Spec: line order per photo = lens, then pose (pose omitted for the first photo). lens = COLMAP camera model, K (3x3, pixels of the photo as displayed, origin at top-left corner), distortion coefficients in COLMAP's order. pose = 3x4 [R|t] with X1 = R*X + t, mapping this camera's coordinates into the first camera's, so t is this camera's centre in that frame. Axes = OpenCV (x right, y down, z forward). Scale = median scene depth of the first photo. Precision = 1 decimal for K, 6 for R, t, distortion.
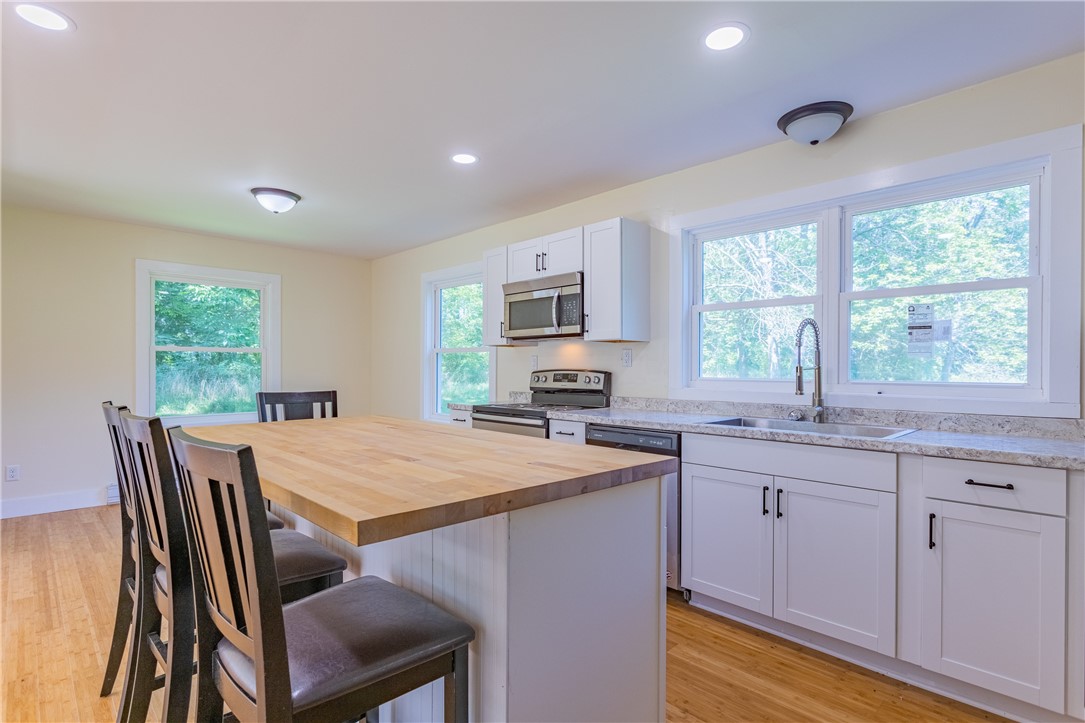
lens RADIAL K [[535.6, 0, 526.3], [0, 535.6, 363.6], [0, 0, 1]] dist [0.000503, 0.000134]
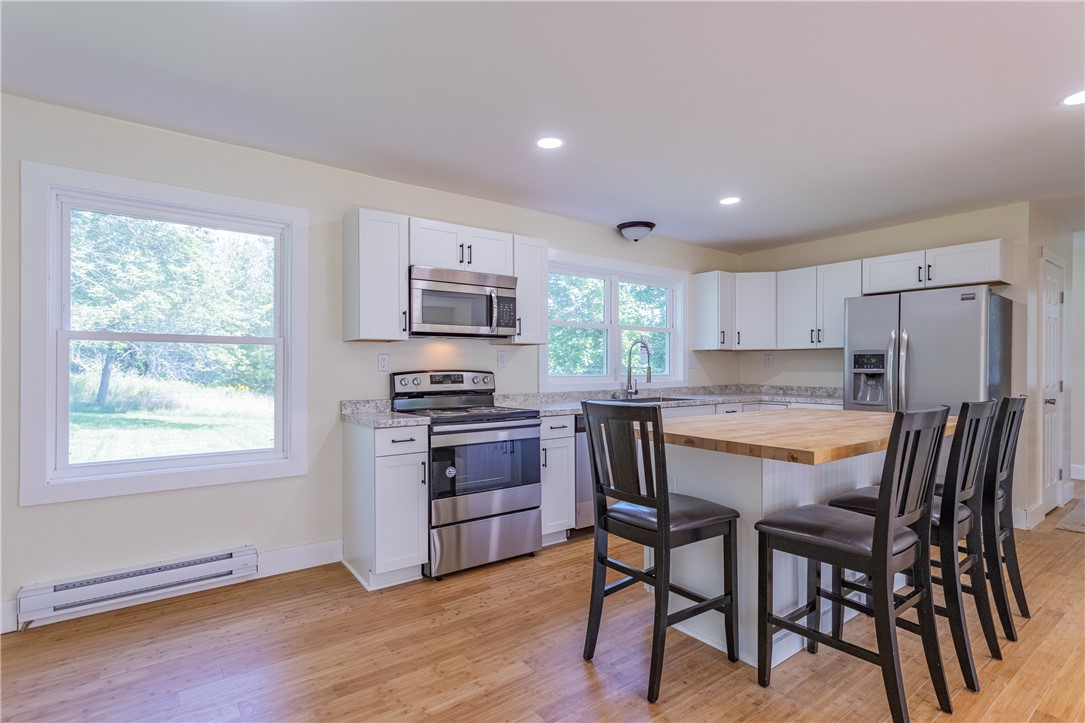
lens RADIAL K [[546.8, 0, 542.5], [0, 546.8, 361.5], [0, 0, 1]] dist [0.001950, 0.000635]
pose [[0.106343, 0.006283, 0.994310, -0.891365], [-0.006846, 0.999961, -0.005586, -0.000064], [-0.994306, -0.006213, 0.106382, 0.764288]]
